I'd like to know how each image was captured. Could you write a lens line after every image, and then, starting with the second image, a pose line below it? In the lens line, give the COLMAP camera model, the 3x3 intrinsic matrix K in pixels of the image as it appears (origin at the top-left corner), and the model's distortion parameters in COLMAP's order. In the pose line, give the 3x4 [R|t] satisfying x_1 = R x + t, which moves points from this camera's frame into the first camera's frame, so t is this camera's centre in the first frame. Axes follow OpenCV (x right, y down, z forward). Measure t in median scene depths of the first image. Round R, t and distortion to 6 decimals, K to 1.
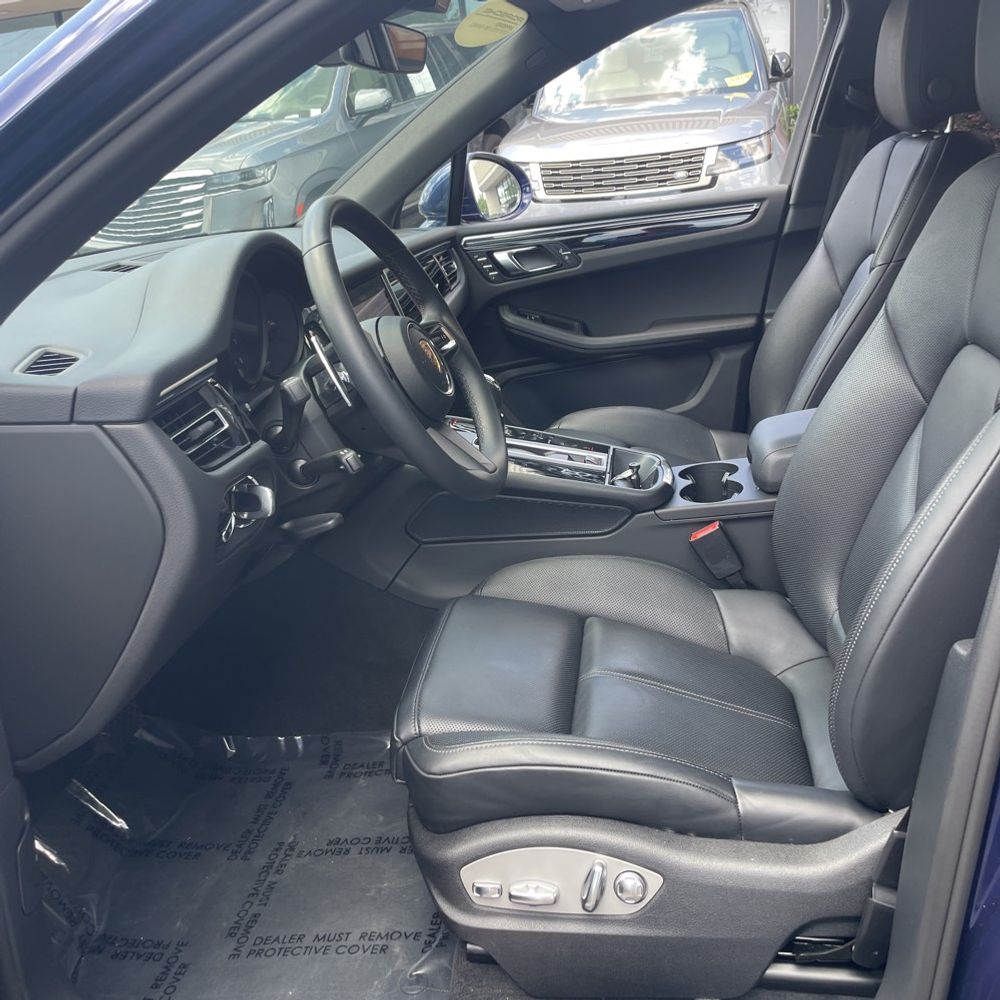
lens RADIAL K [[1025.4, 0, 501.9], [0, 1025.4, 498.0], [0, 0, 1]] dist [0.029212, 0.000000]
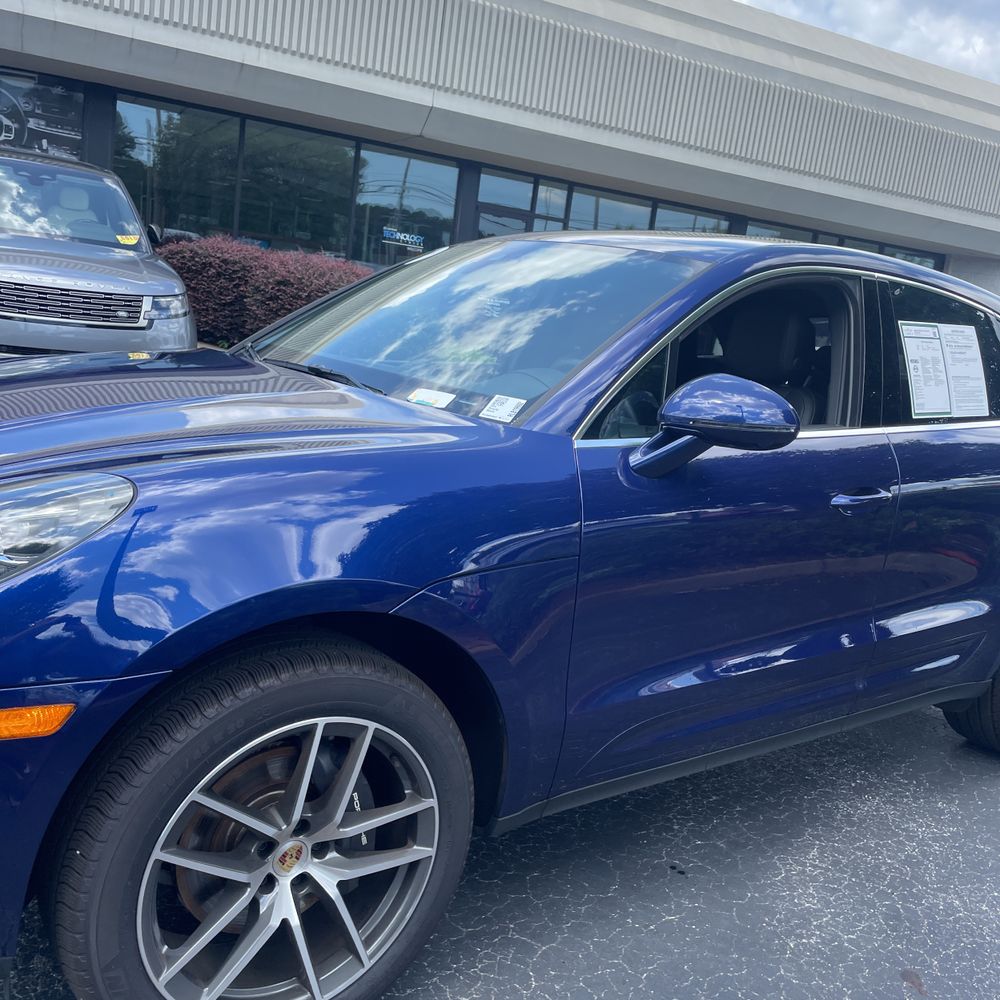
lens RADIAL K [[1025.4, 0, 511.8], [0, 1025.4, 511.4], [0, 0, 1]] dist [0.029212, 0.000000]
pose [[0.681612, 0.038216, 0.730715, -0.313506], [0.057913, 0.992685, -0.105938, 0.046134], [-0.729418, 0.114526, 0.674413, -0.064238]]
